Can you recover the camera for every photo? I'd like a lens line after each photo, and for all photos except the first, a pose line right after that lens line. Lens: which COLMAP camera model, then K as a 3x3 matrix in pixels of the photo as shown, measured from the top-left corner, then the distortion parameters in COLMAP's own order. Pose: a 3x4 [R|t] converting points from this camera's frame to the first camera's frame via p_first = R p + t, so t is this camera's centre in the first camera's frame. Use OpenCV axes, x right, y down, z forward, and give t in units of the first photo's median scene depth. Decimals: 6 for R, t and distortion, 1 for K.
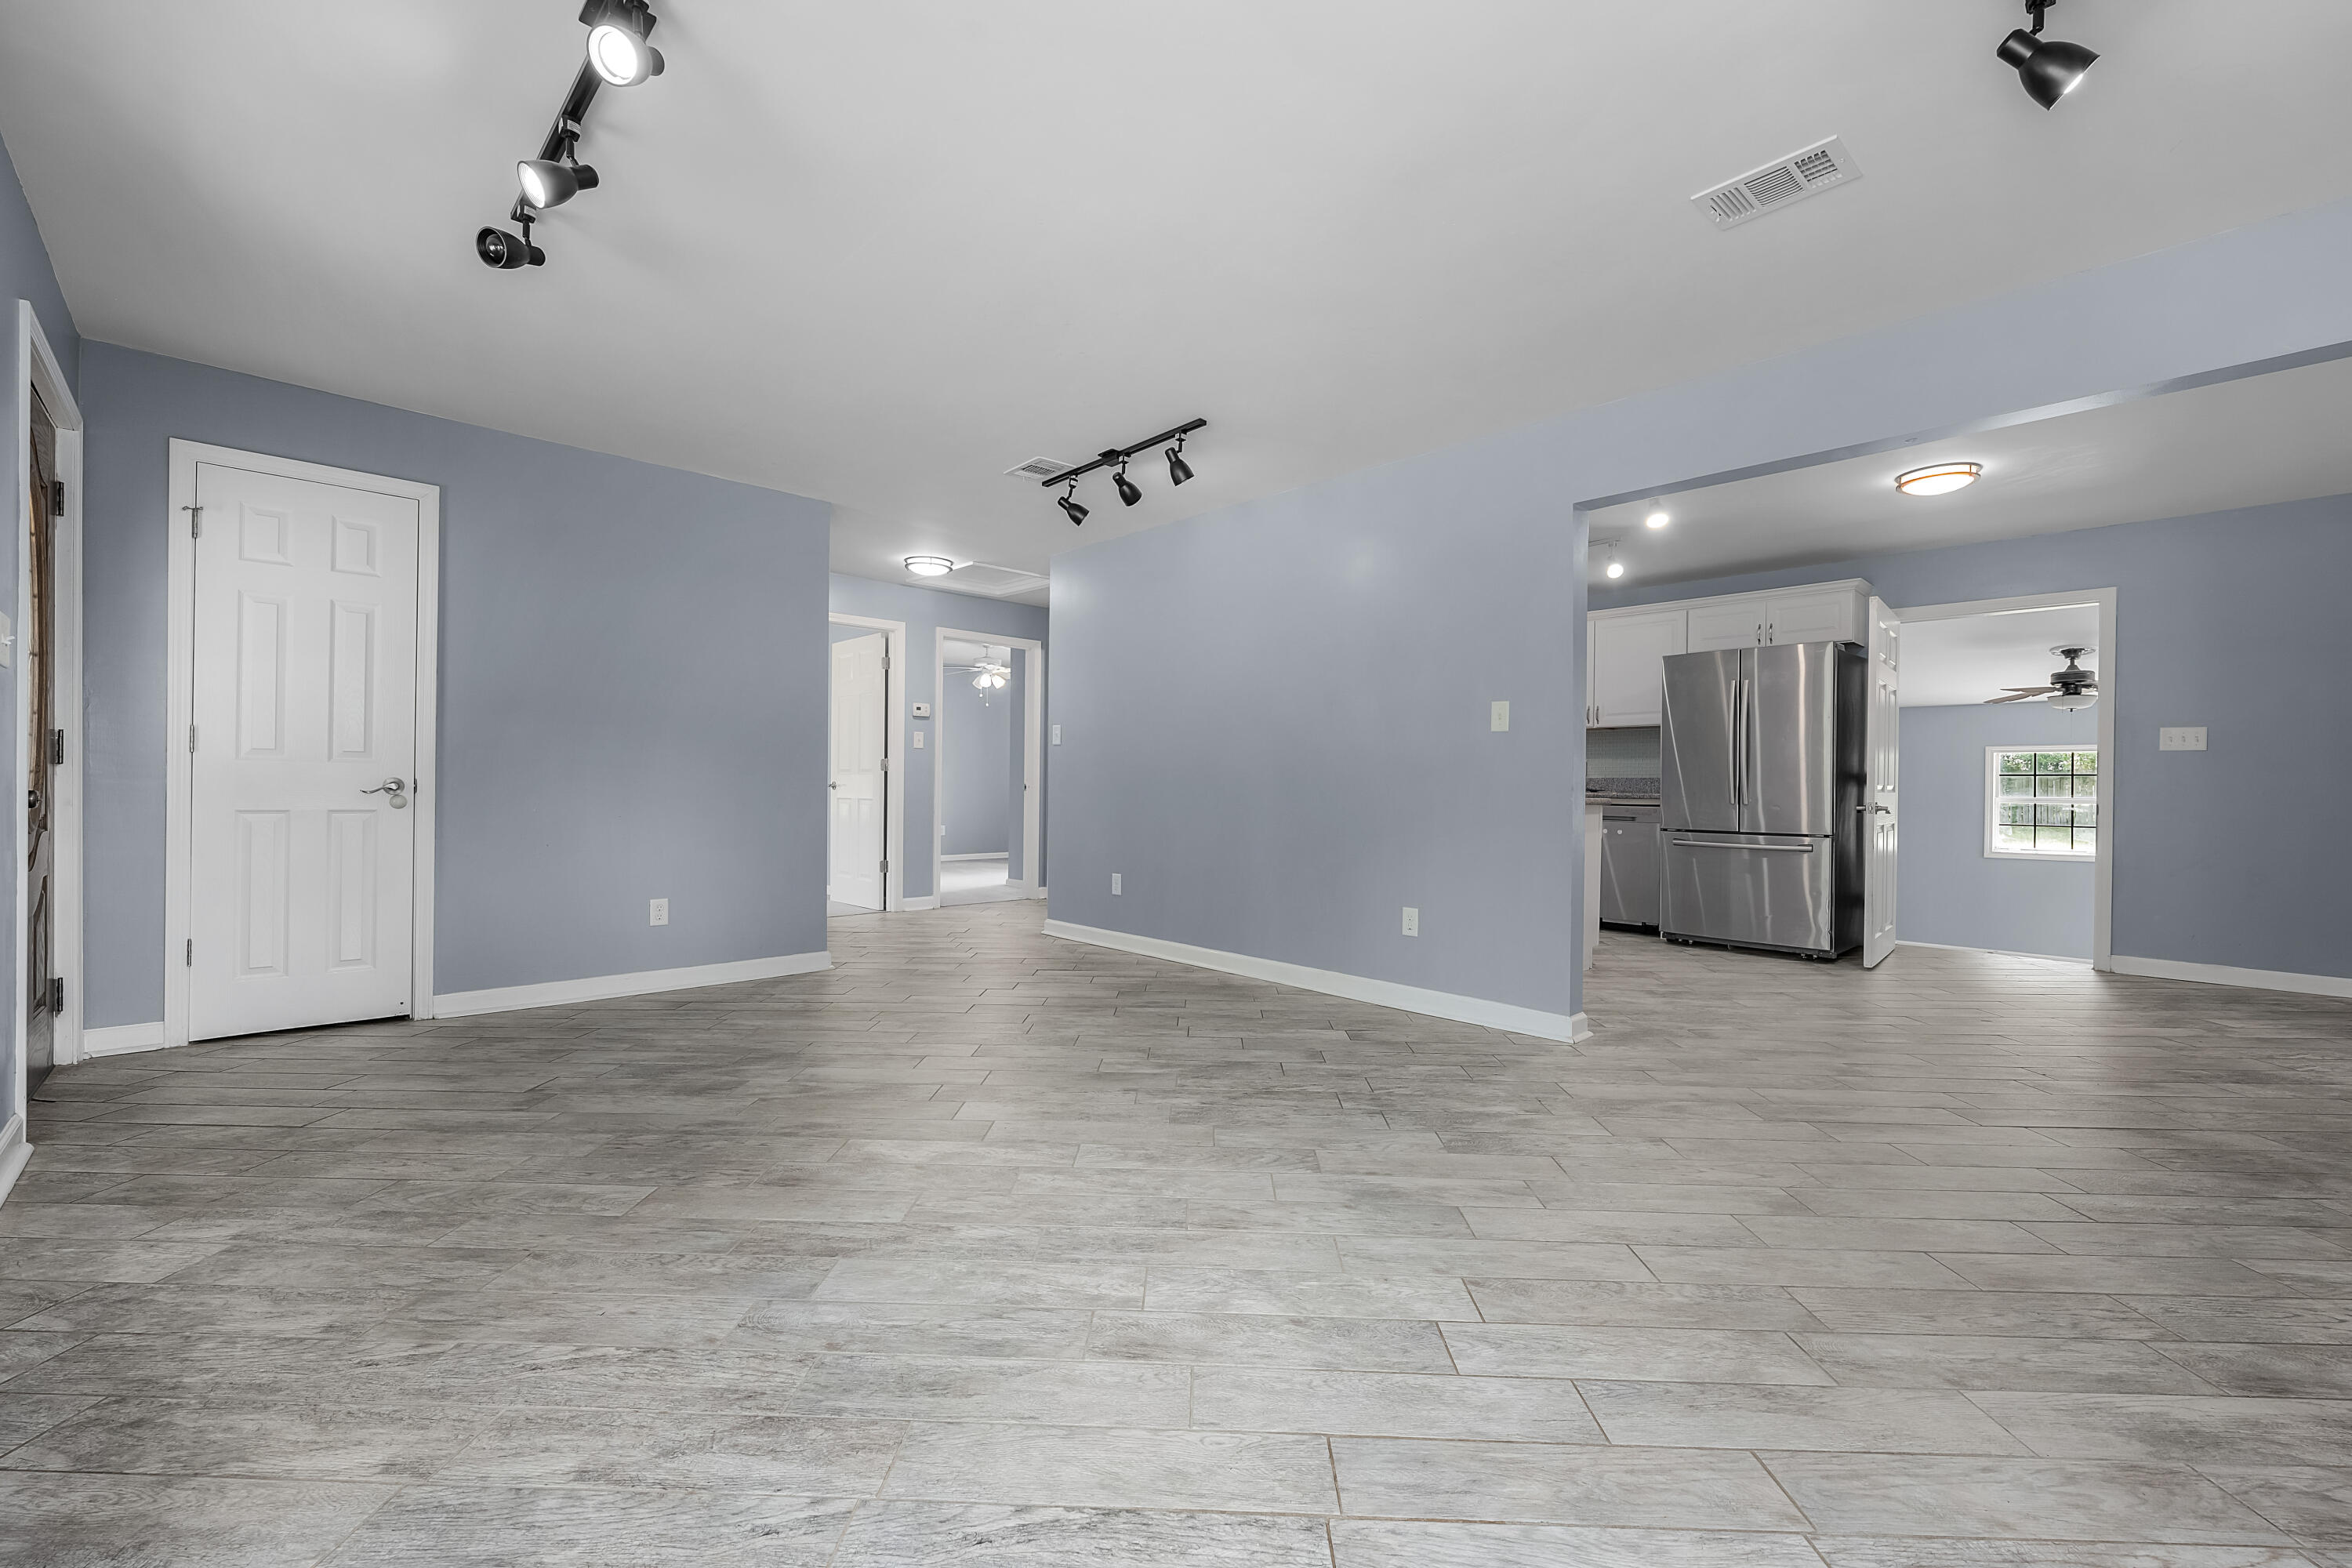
lens RADIAL K [[962.6, 0, 1176.1], [0, 962.6, 791.2], [0, 0, 1]] dist [-0.006460, 0.001080]
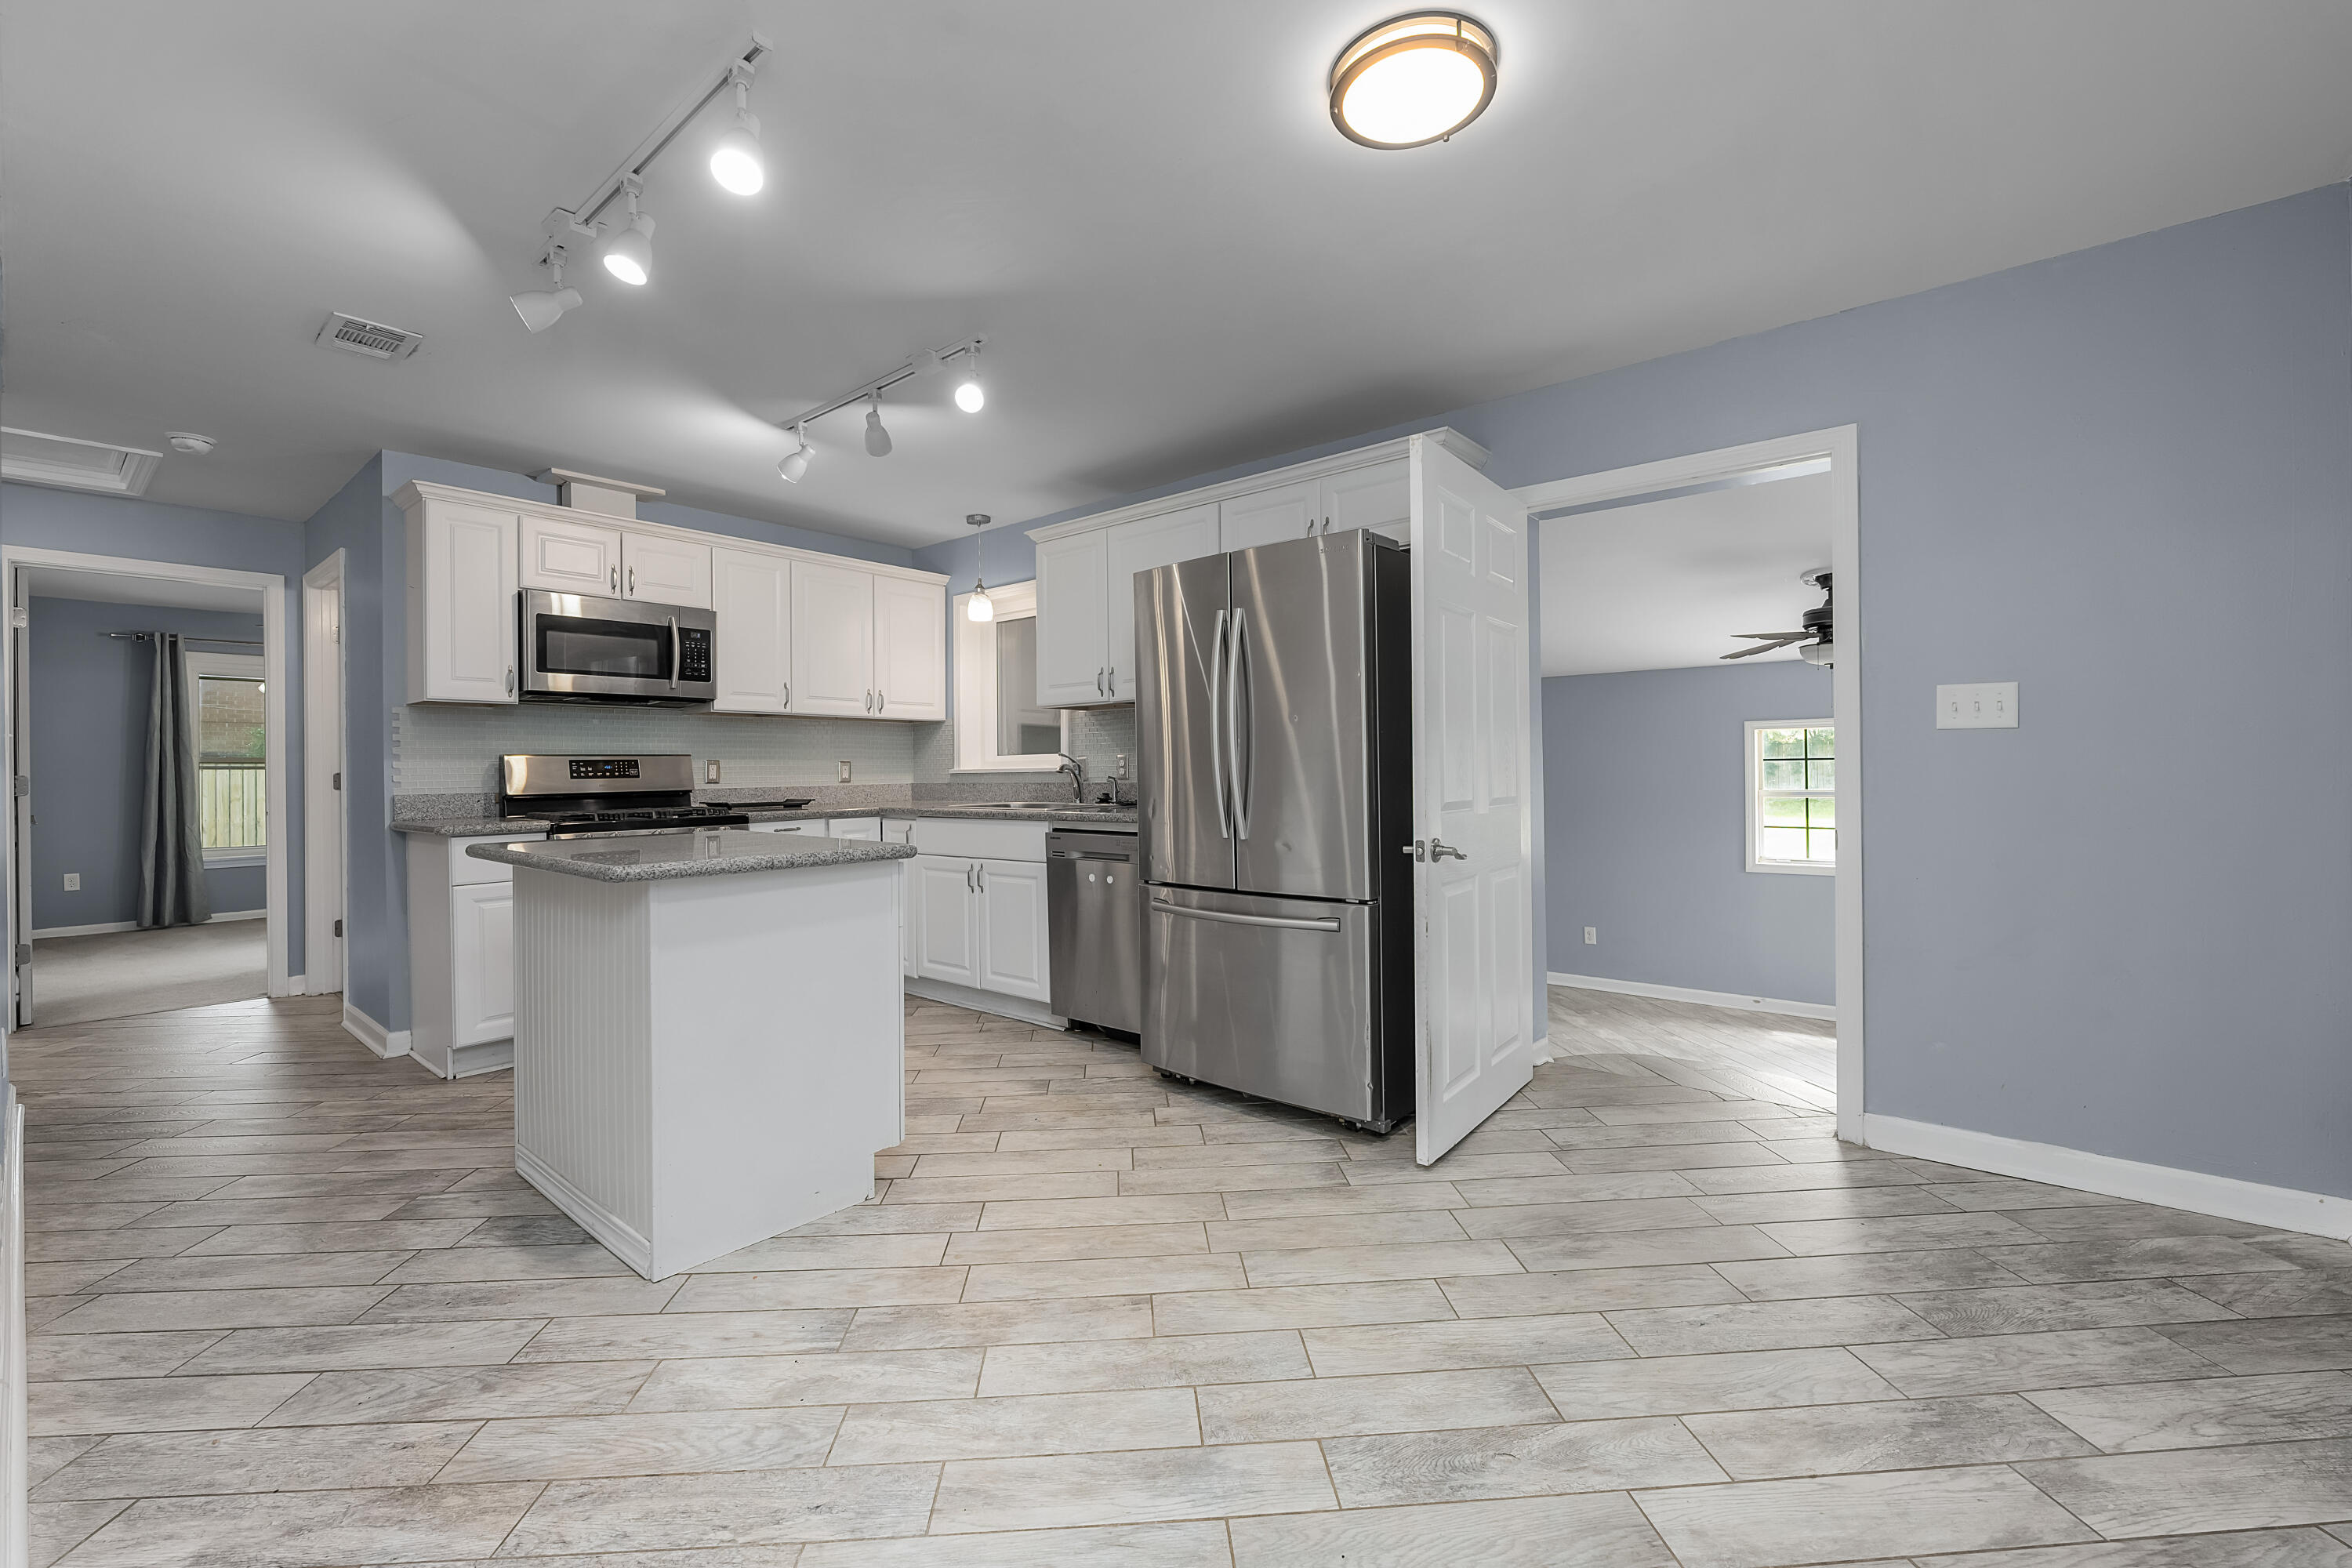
lens RADIAL K [[962.6, 0, 1175.4], [0, 962.6, 772.6], [0, 0, 1]] dist [-0.006460, 0.001080]
pose [[0.994564, -0.020034, 0.102186, 0.904067], [0.020331, 0.999792, -0.001870, -0.042554], [-0.102127, 0.003938, 0.994764, 0.840927]]
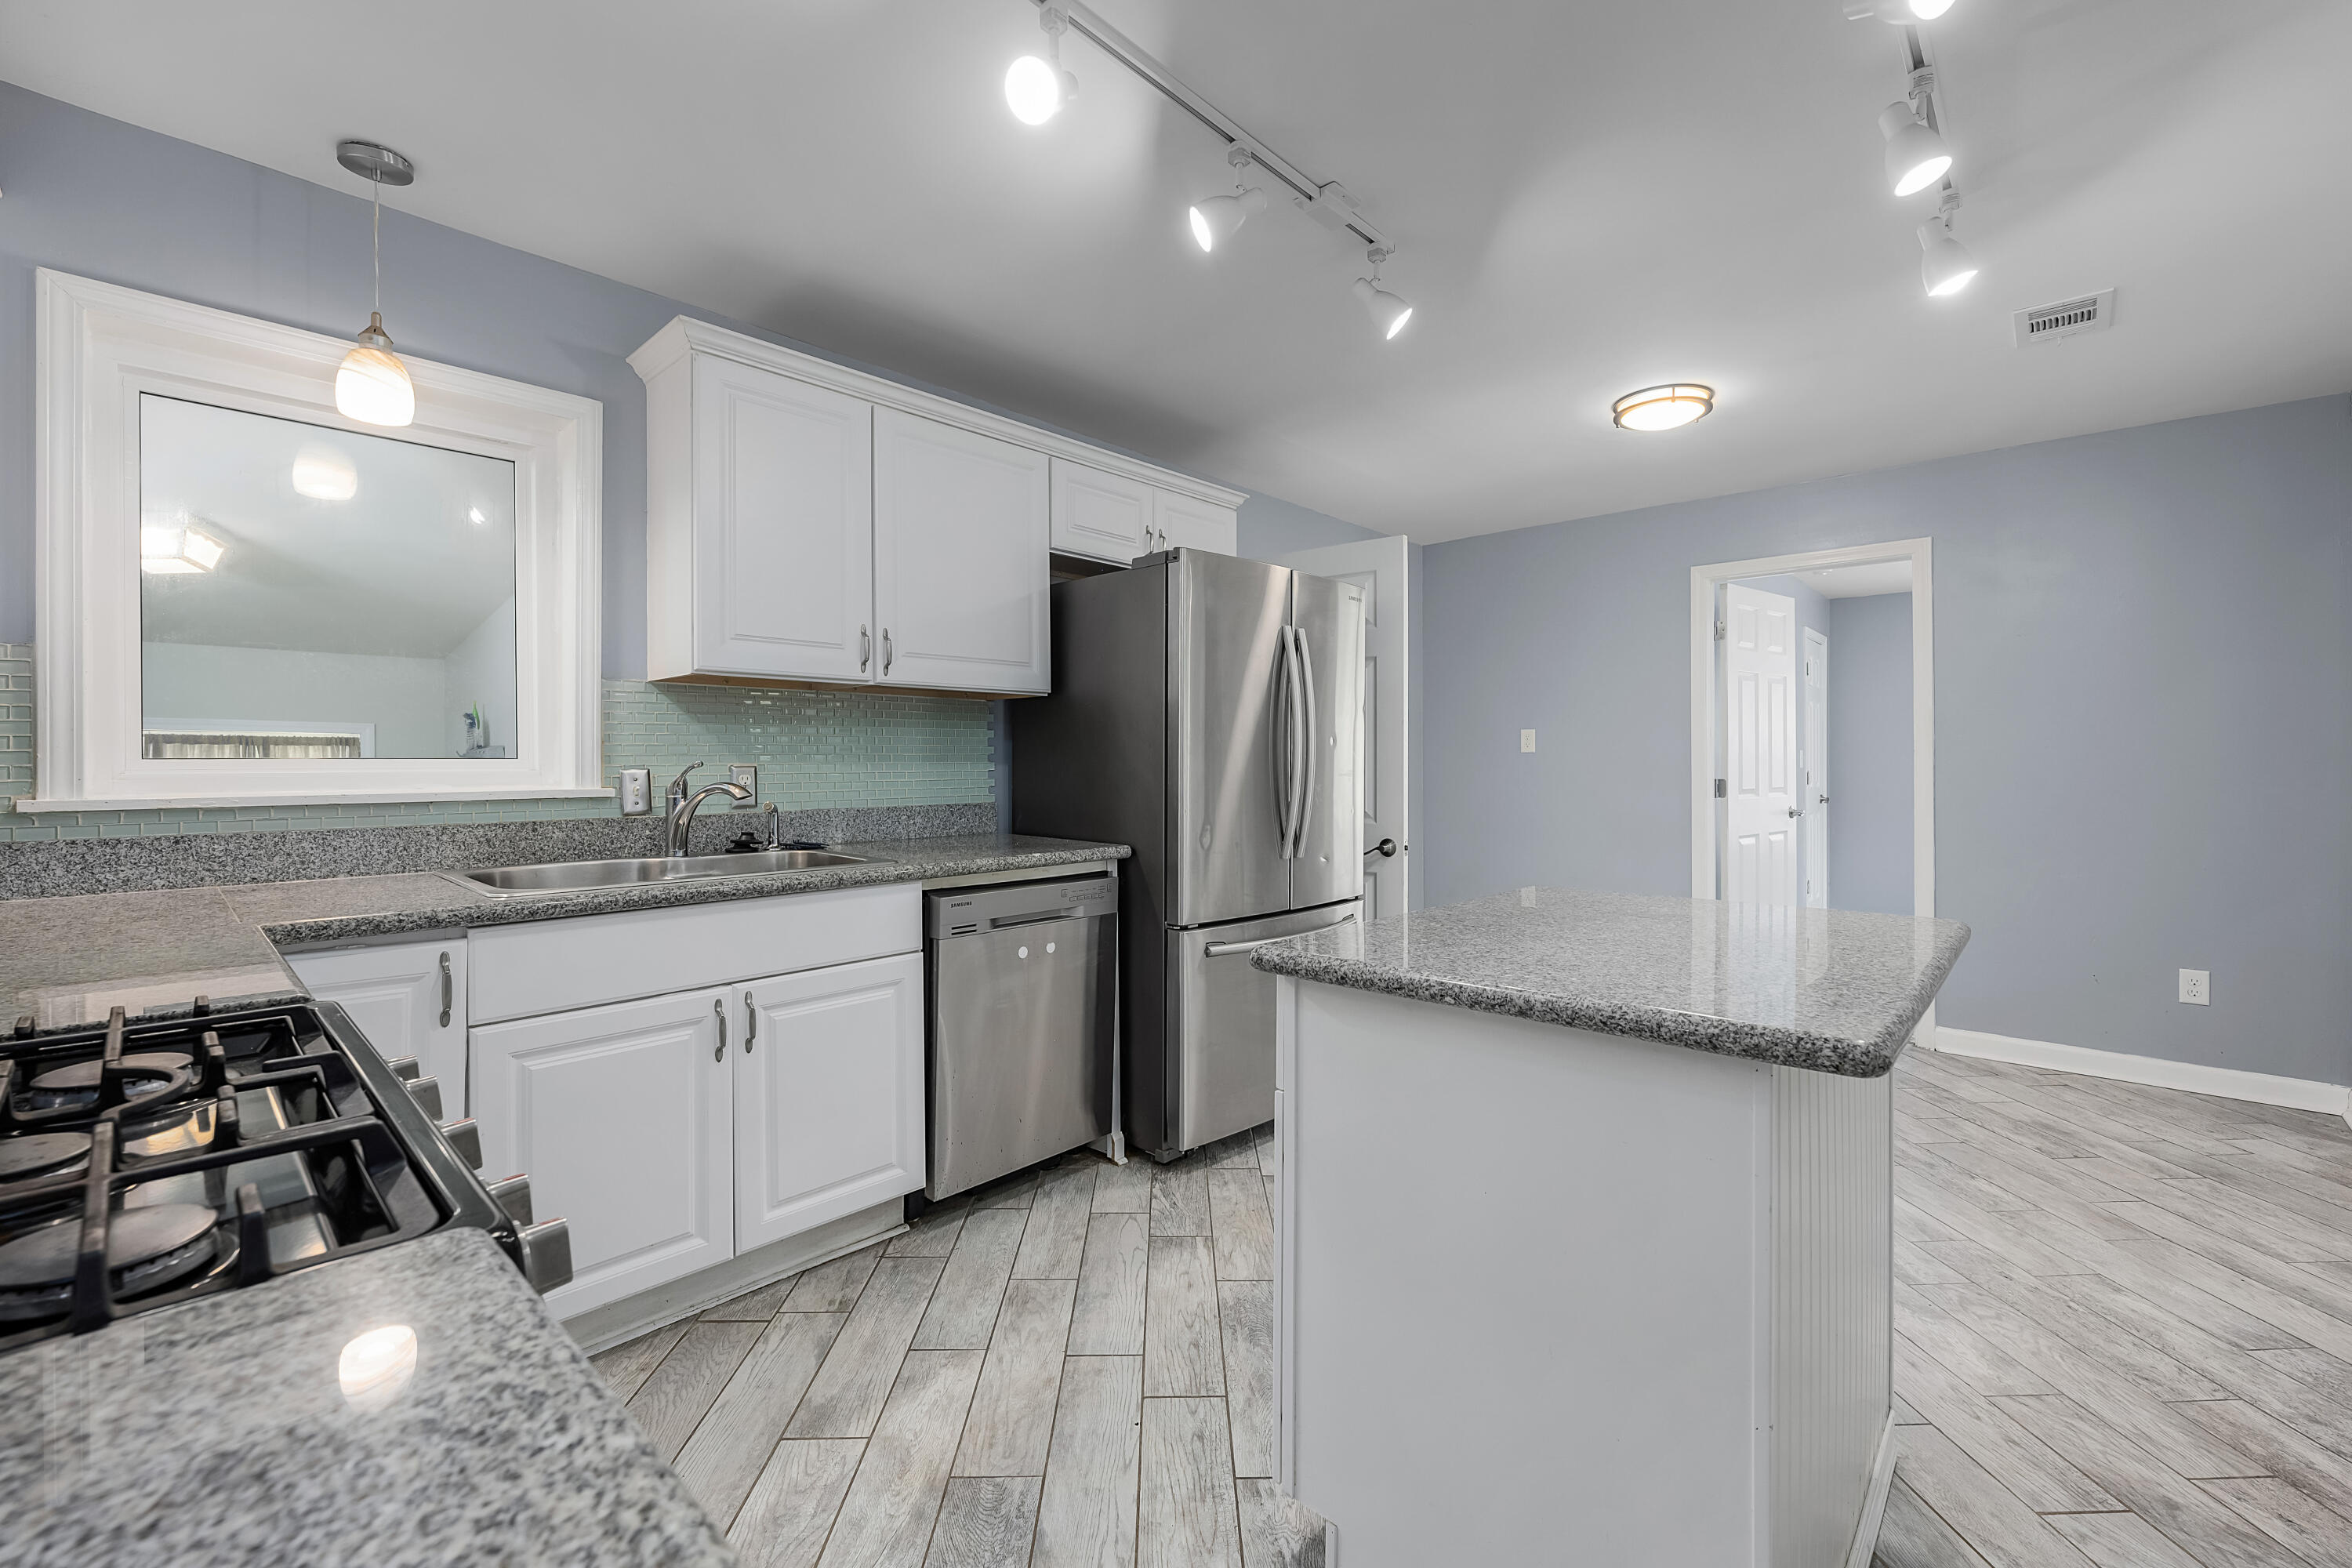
lens RADIAL K [[962.6, 0, 1183.4], [0, 962.6, 764.7], [0, 0, 1]] dist [-0.006460, 0.001080]
pose [[-0.049687, -0.009387, 0.998721, 0.149144], [0.004350, 0.999944, 0.009615, -0.079529], [-0.998755, 0.004823, -0.049643, 1.890307]]
